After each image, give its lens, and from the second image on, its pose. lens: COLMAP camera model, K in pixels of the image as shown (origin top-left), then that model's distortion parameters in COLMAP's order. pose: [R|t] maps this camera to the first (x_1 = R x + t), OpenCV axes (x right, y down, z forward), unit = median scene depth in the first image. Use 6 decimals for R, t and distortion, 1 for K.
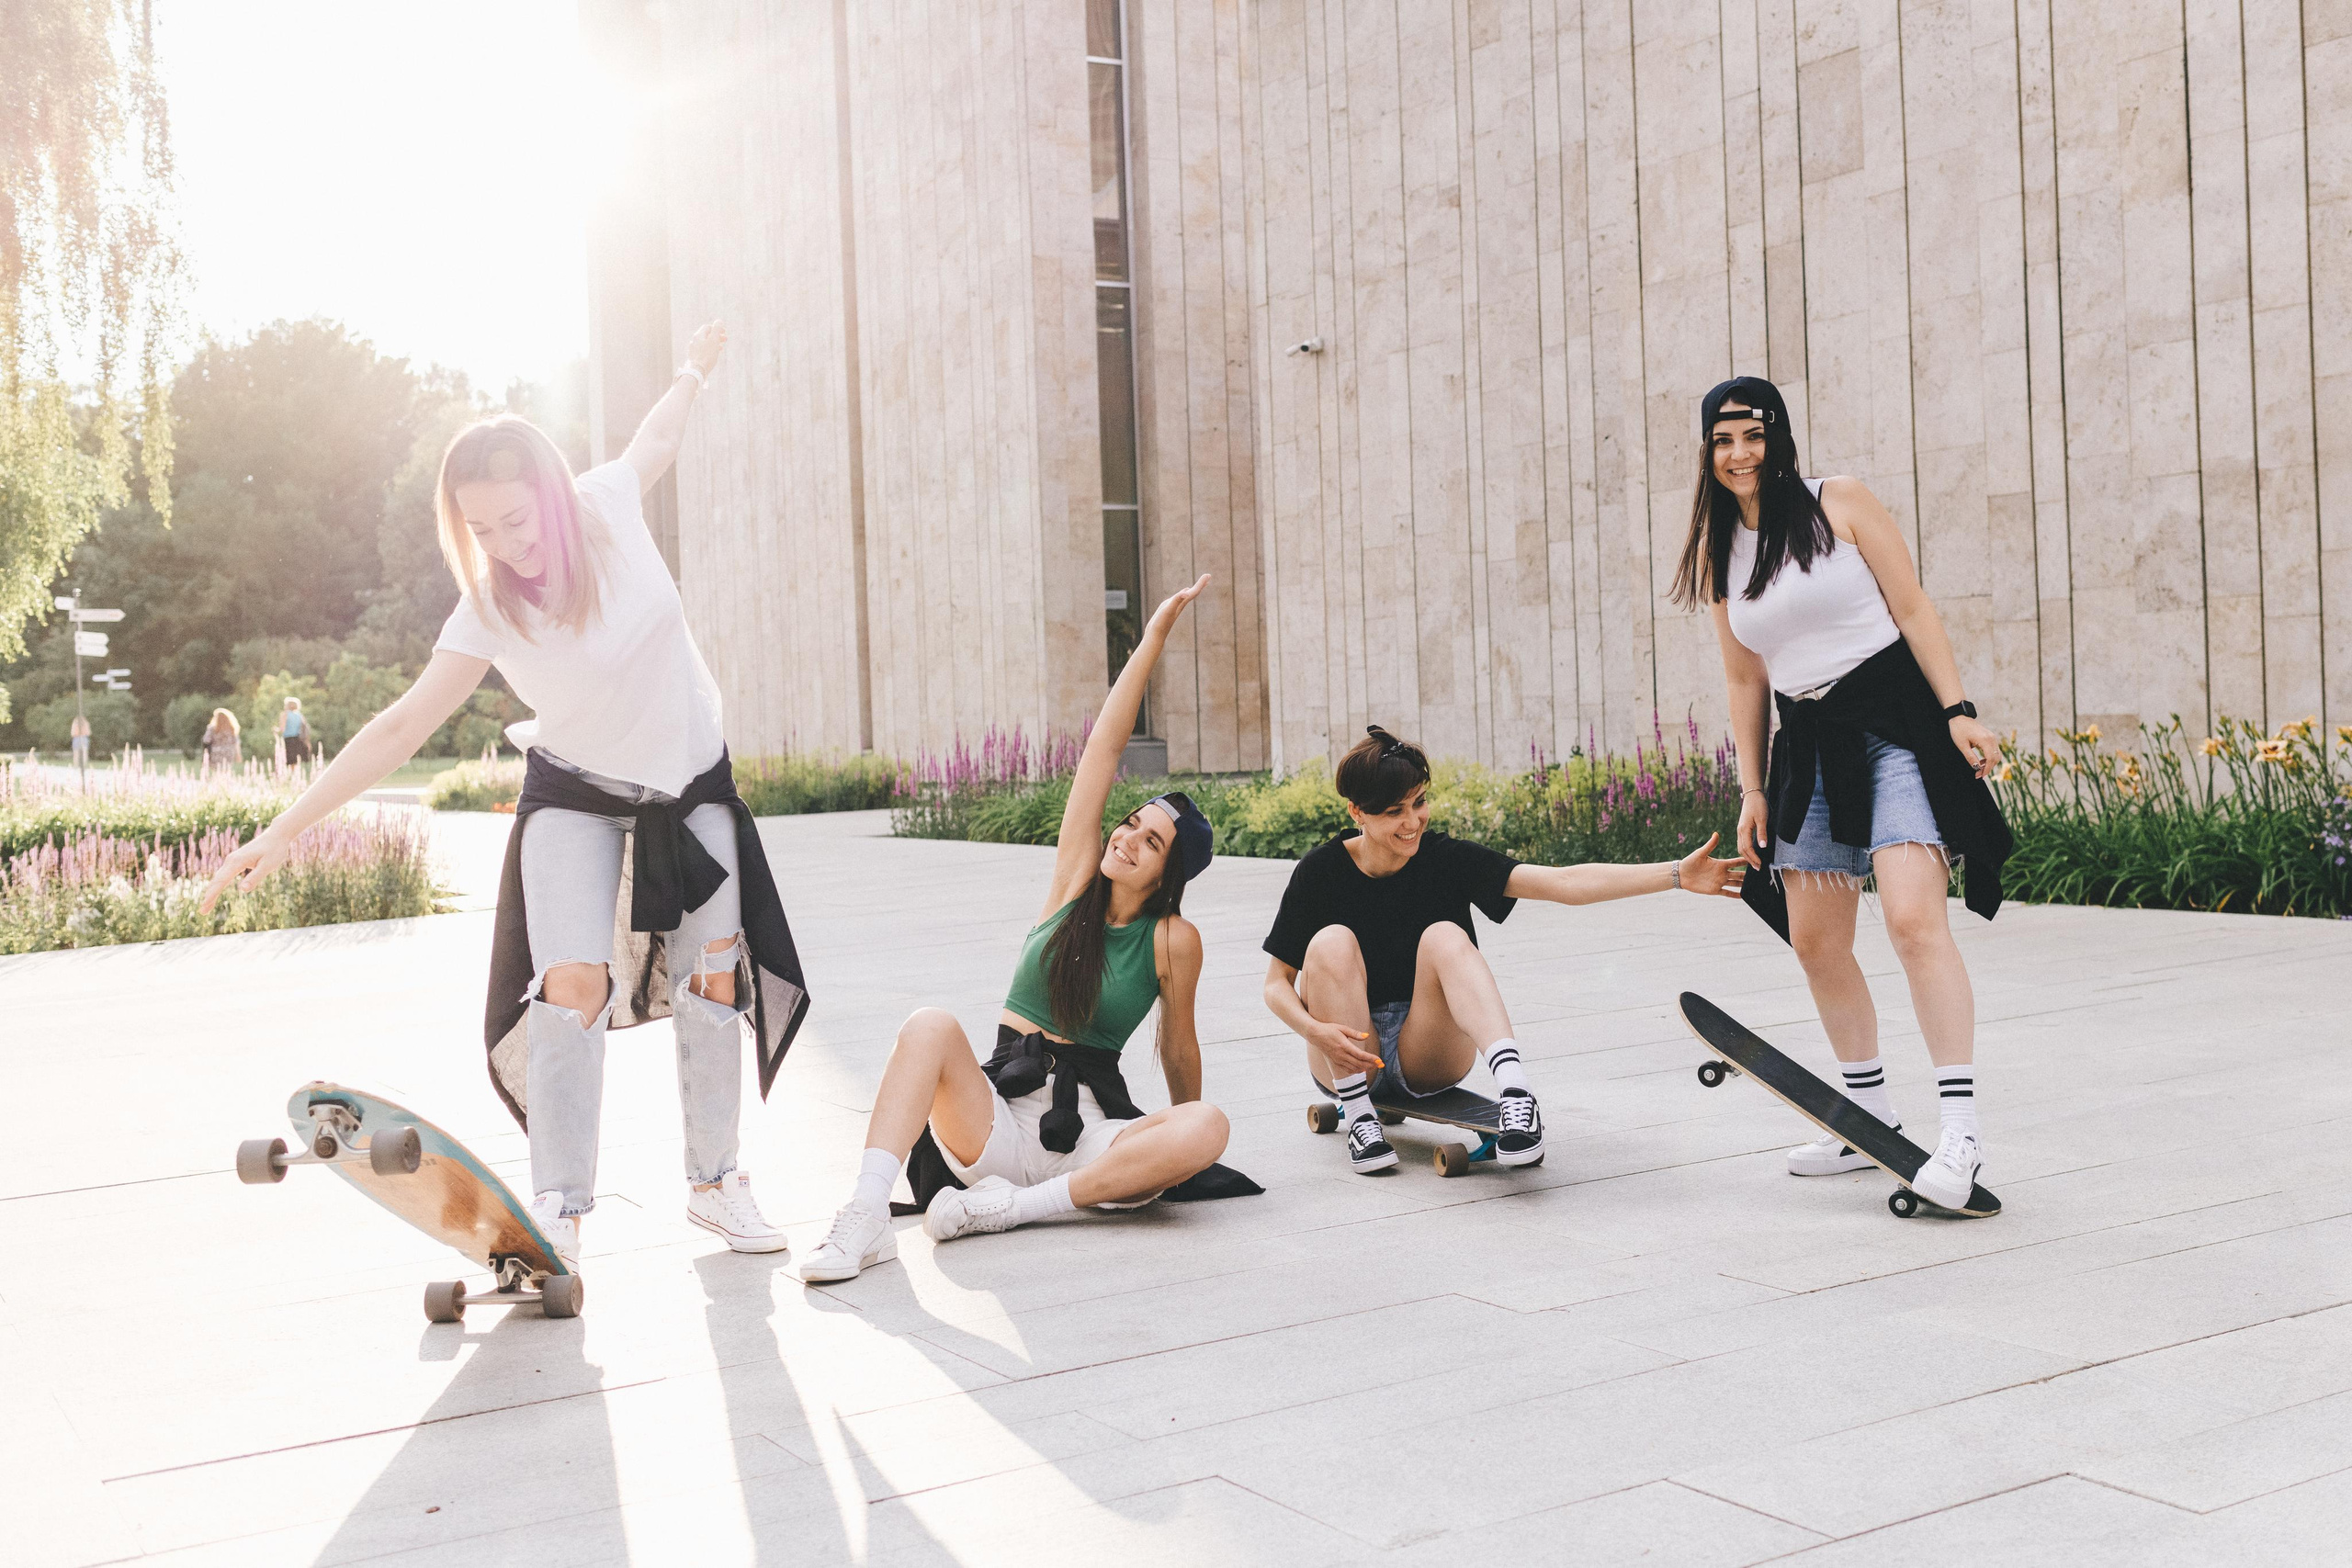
lens RADIAL K [[2282.0, 0, 1199.9], [0, 2282.0, 780.2], [0, 0, 1]] dist [-0.056777, 0.000000]
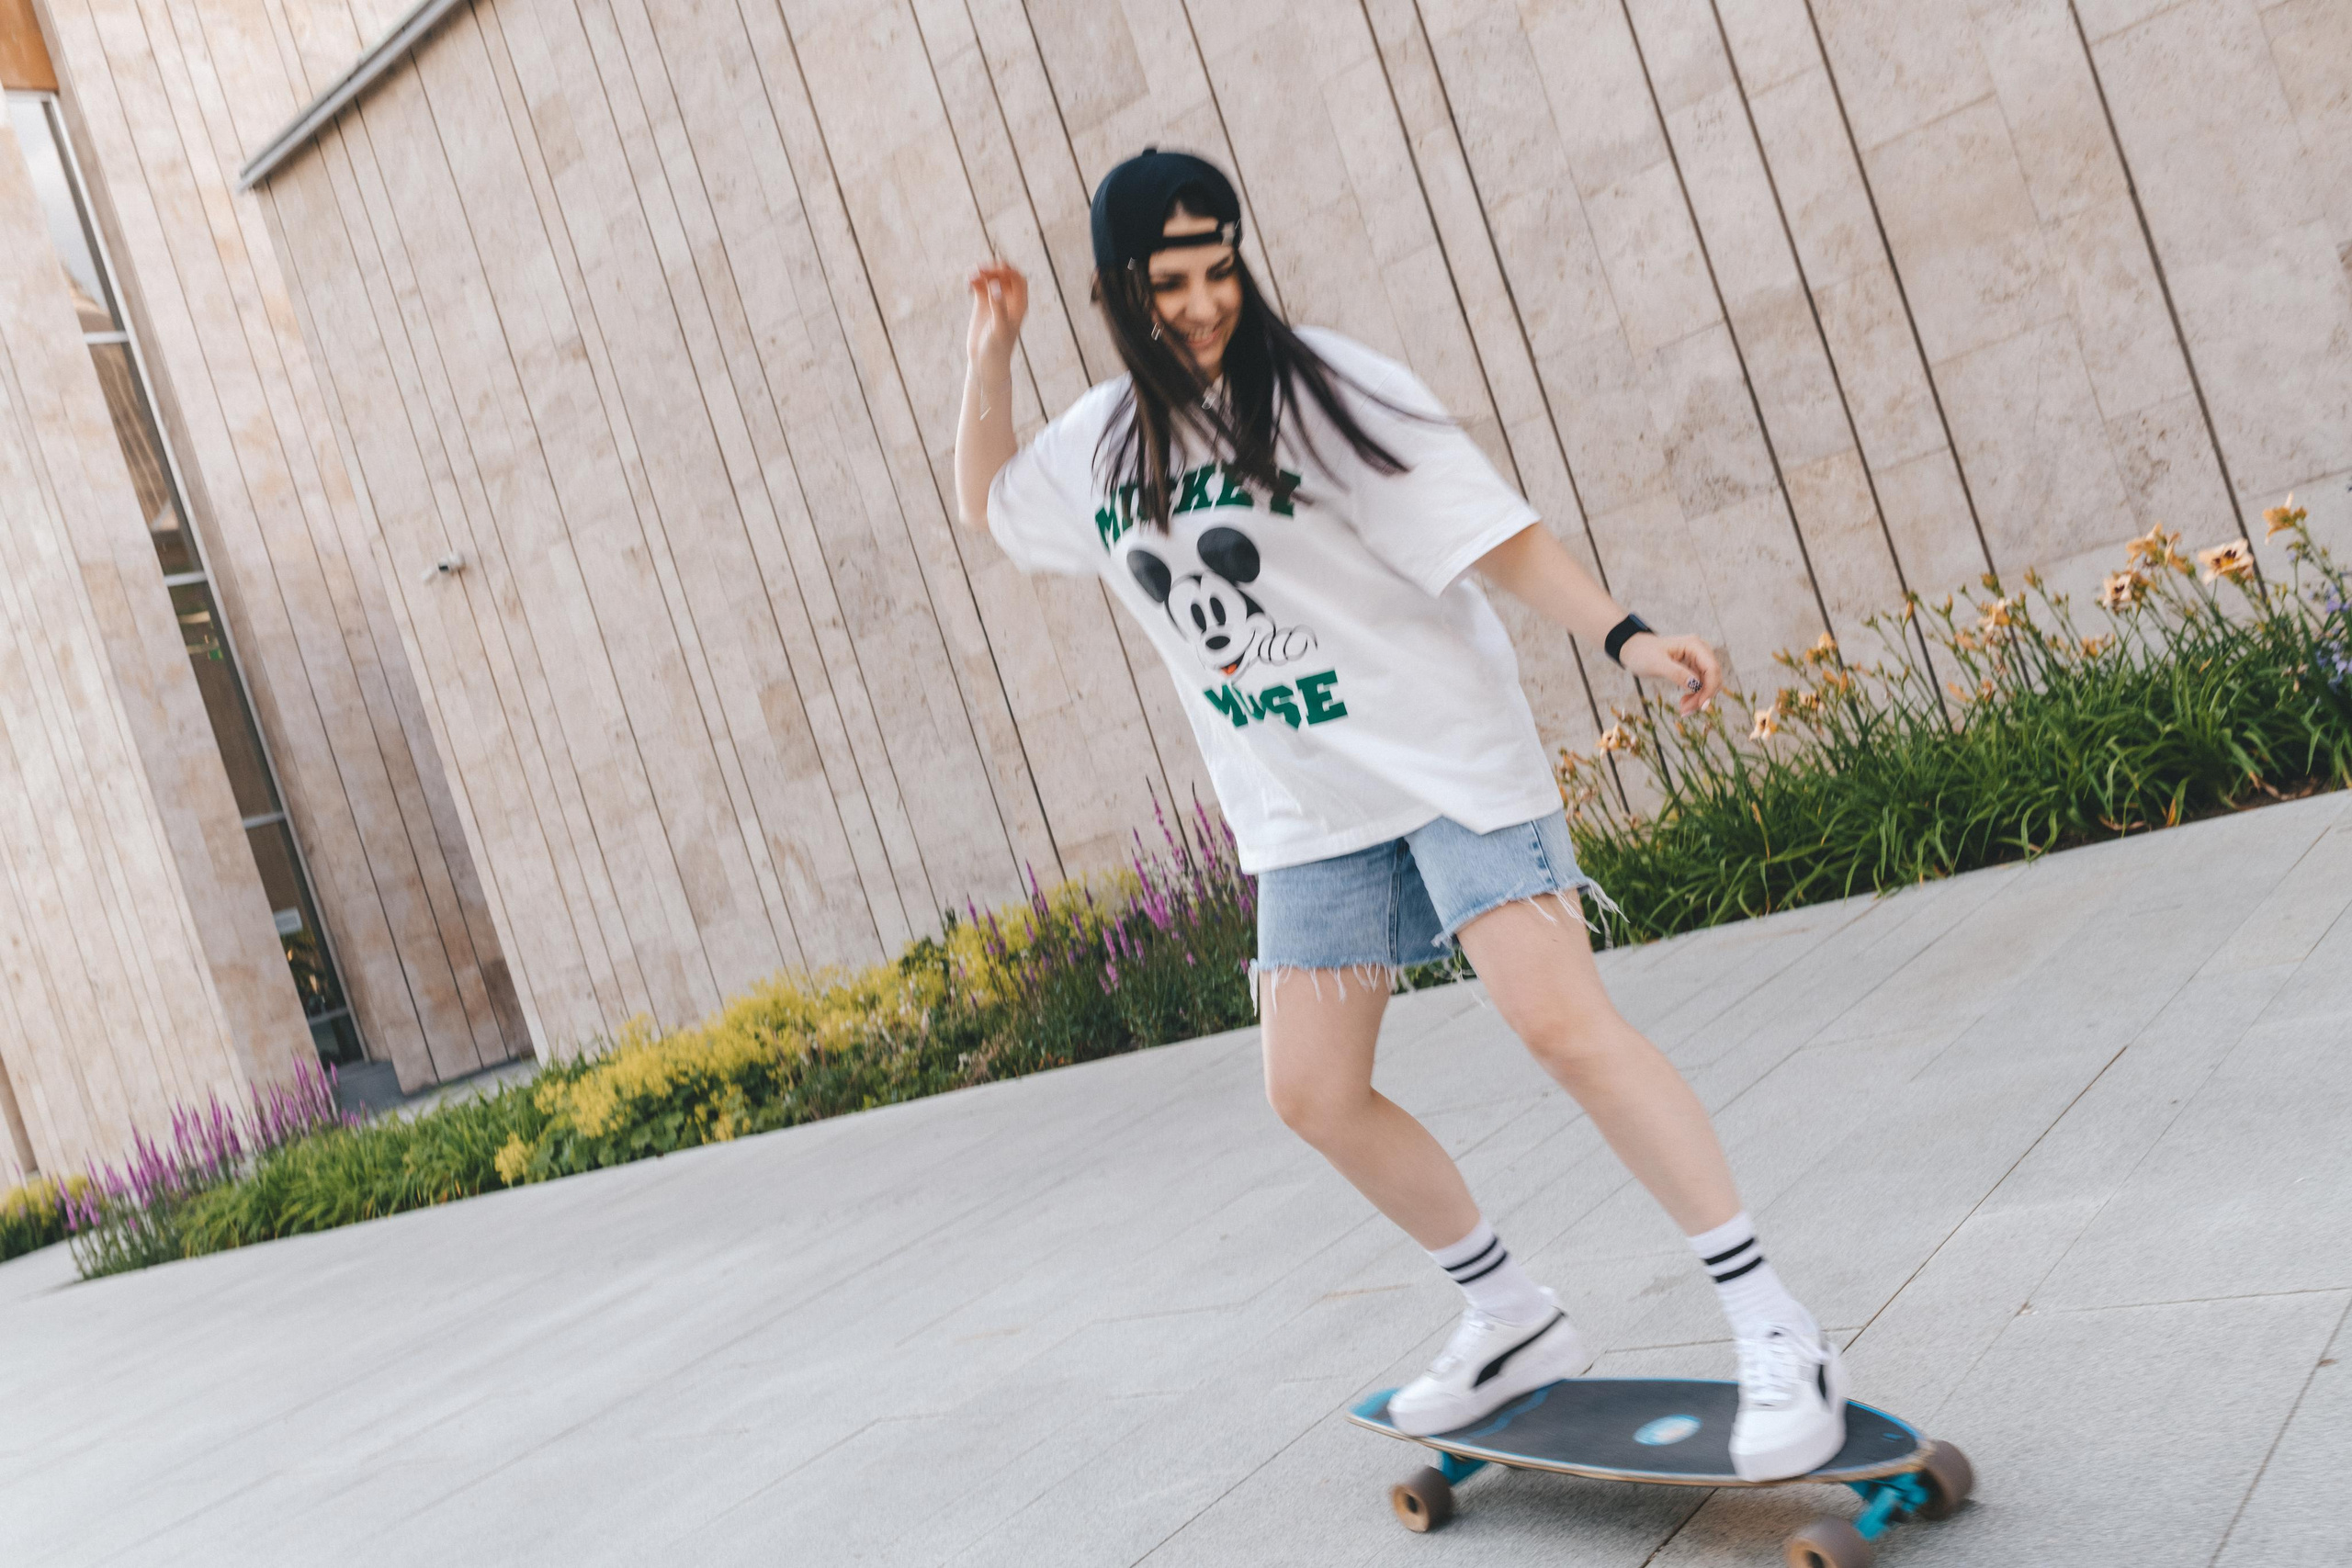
lens RADIAL K [[2362.5, 0, 1173.1], [0, 2362.5, 772.7], [0, 0, 1]] dist [-0.017351, 0.000000]
pose [[0.910991, -0.257580, 0.322098, -0.011700], [0.284895, 0.957729, -0.039880, -0.003546], [-0.298211, 0.128094, 0.945866, 0.115599]]
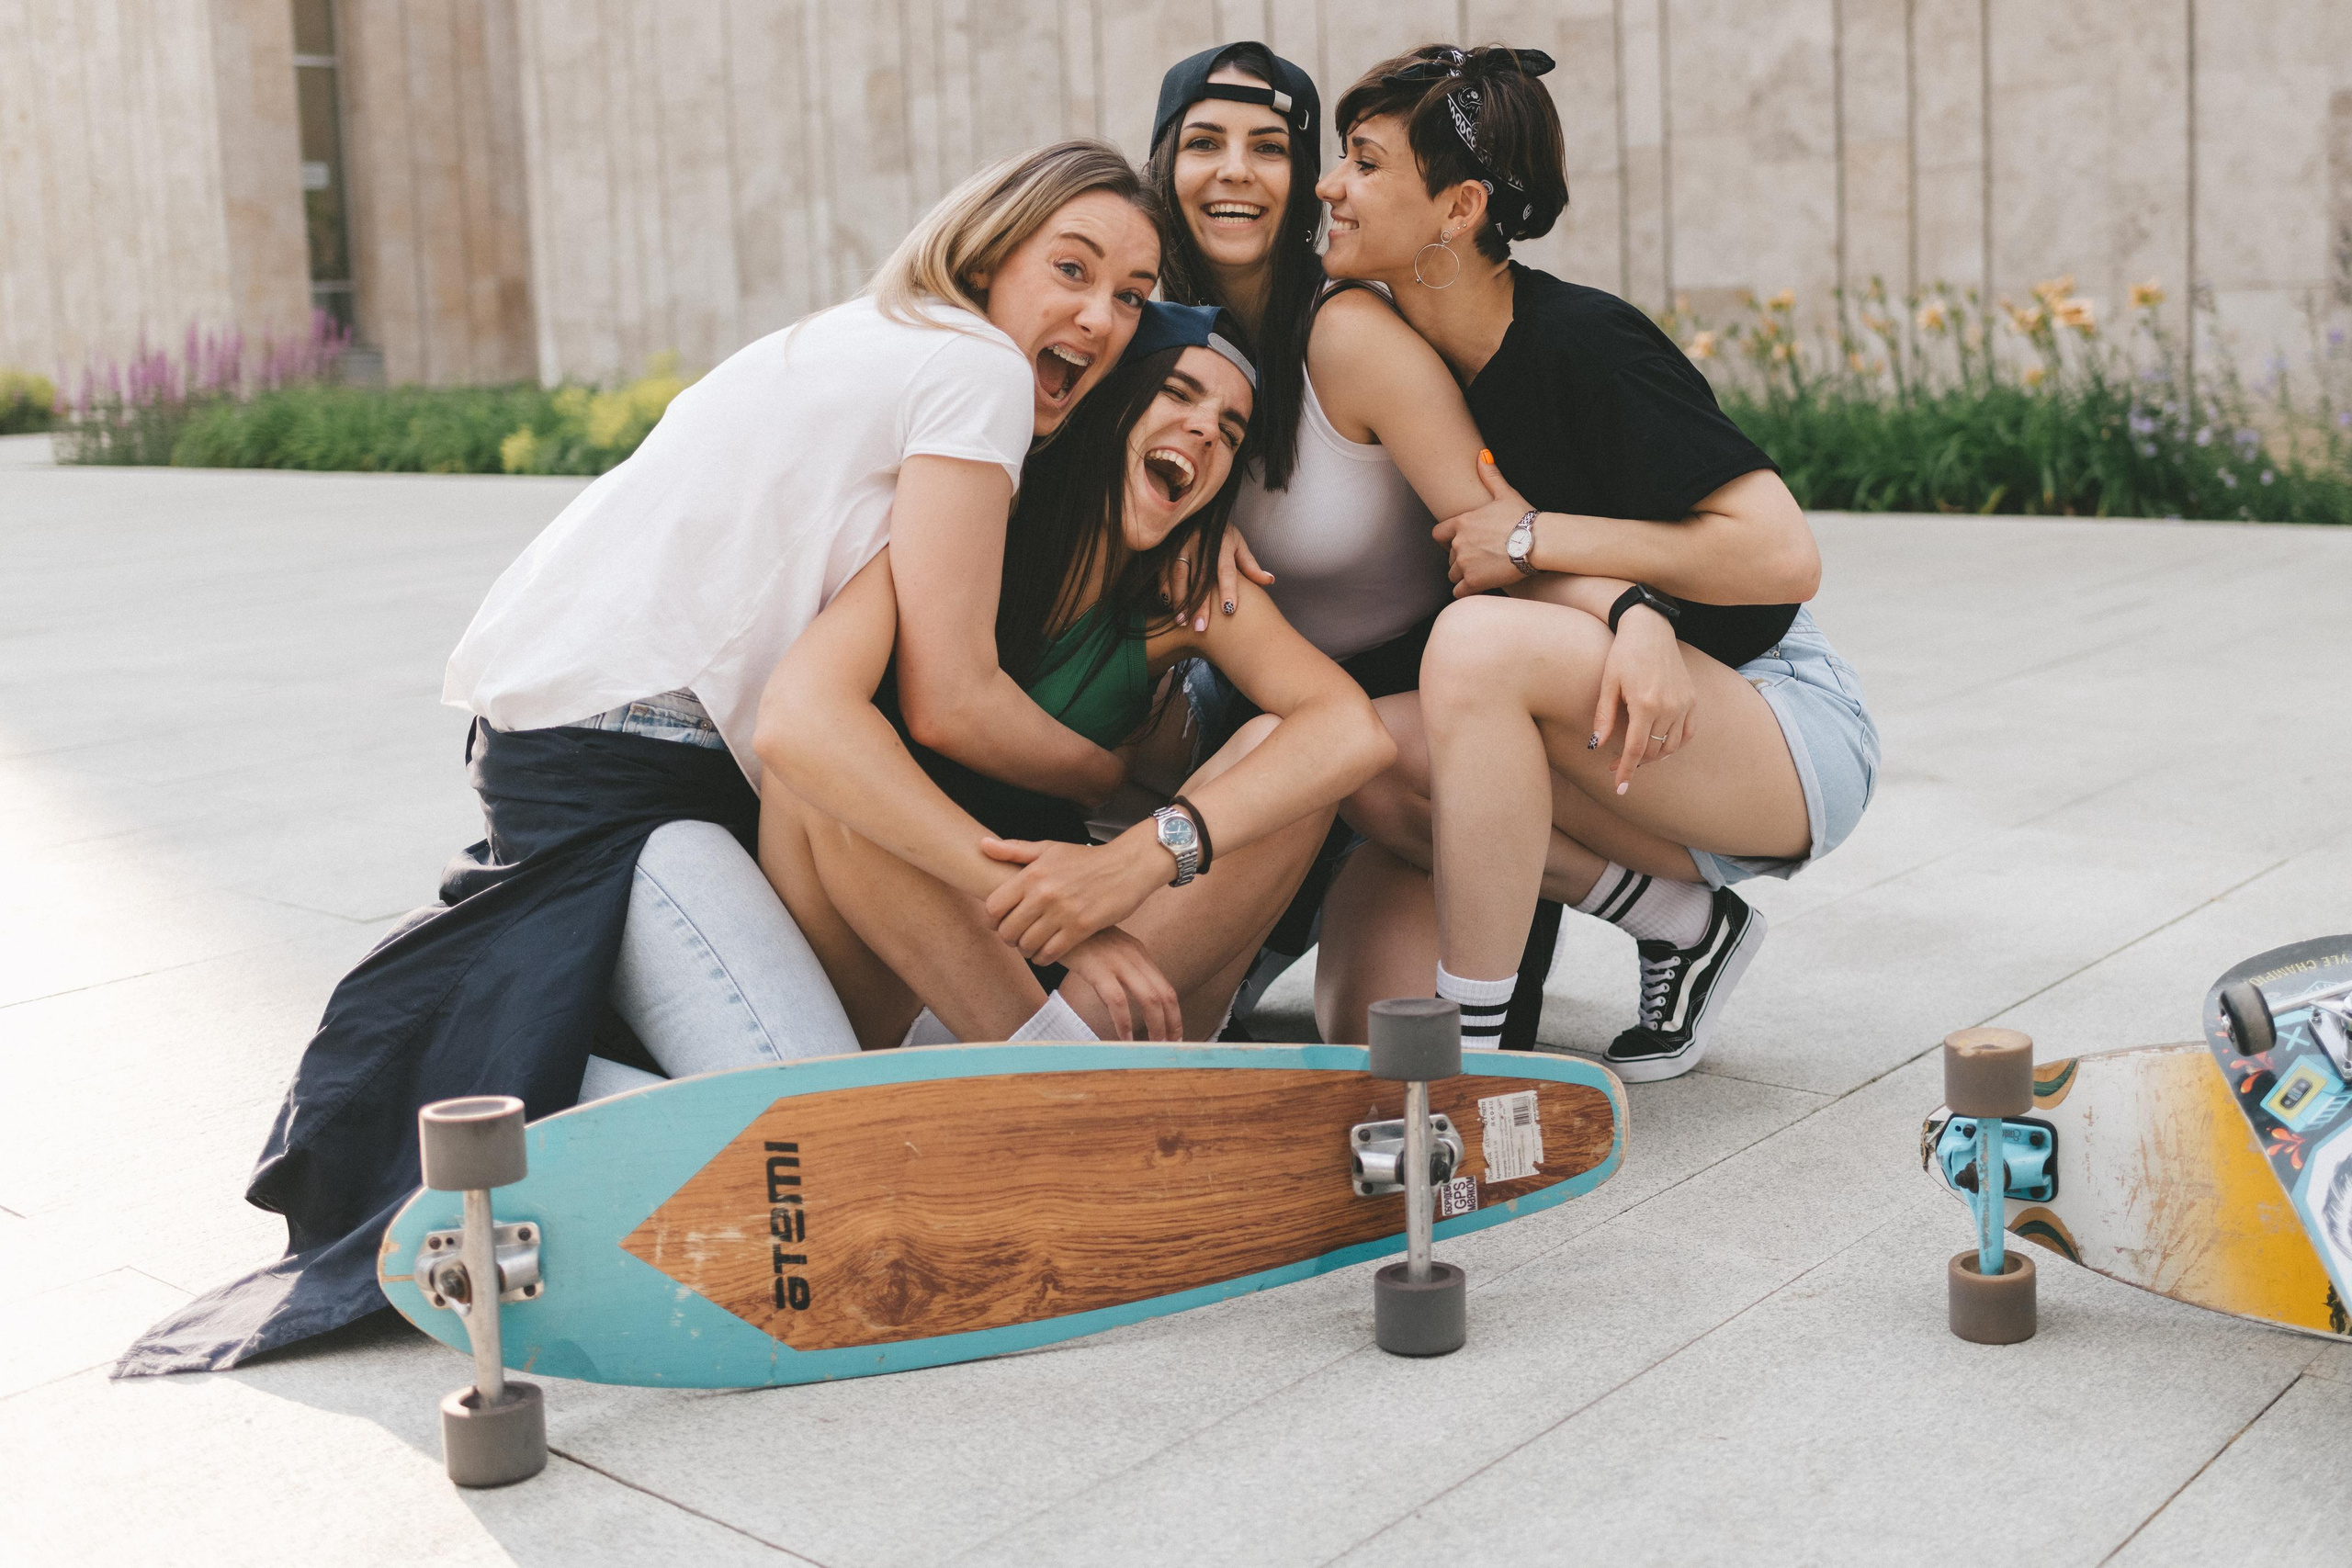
lens RADIAL K [[2567.7, 0, 1244.7], [0, 2567.7, 626.3], [0, 0, 1]] dist [-0.030285, 0.000000]
pose [[0.950973, -0.032556, 0.307554, -0.021097], [0.005110, 0.995962, 0.089627, 0.003570], [-0.309231, -0.083661, 0.947300, 0.060779]]
